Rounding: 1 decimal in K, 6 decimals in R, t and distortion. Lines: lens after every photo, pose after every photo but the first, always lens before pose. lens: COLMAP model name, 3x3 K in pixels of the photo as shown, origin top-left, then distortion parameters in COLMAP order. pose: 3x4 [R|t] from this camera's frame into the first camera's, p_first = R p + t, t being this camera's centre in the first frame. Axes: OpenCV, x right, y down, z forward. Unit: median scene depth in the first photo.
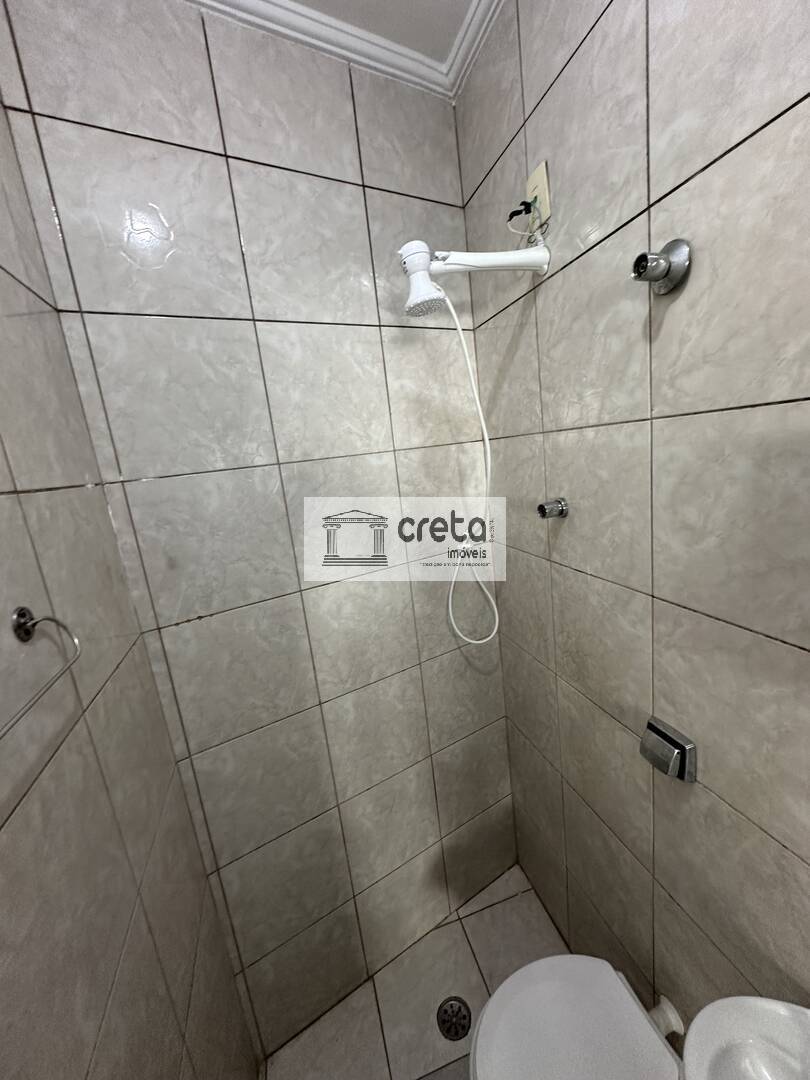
lens RADIAL K [[428.6, 0, 405.9], [0, 428.6, 540.8], [0, 0, 1]] dist [-0.003010, 0.000059]
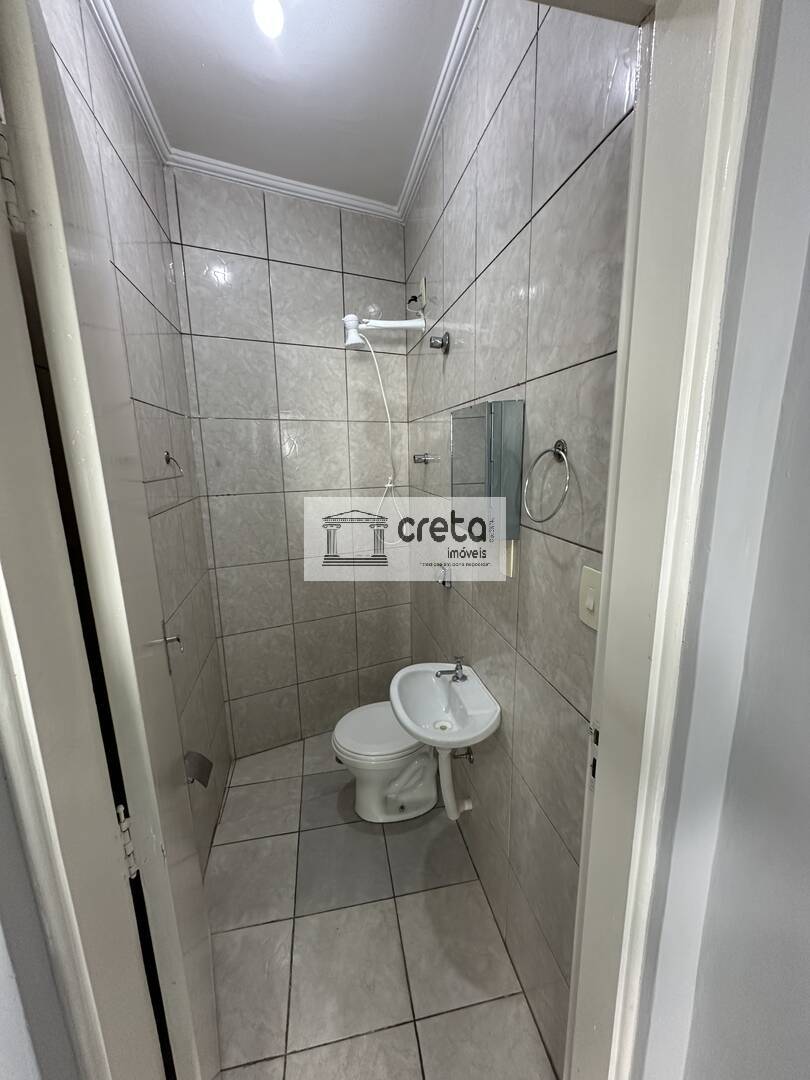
lens RADIAL K [[428.6, 0, 405.9], [0, 428.6, 540.8], [0, 0, 1]] dist [-0.003010, 0.000059]
pose [[0.991316, 0.117099, -0.059844, 0.436625], [-0.116871, 0.993120, 0.007308, 0.274348], [0.060288, -0.000251, 0.998181, -0.851493]]
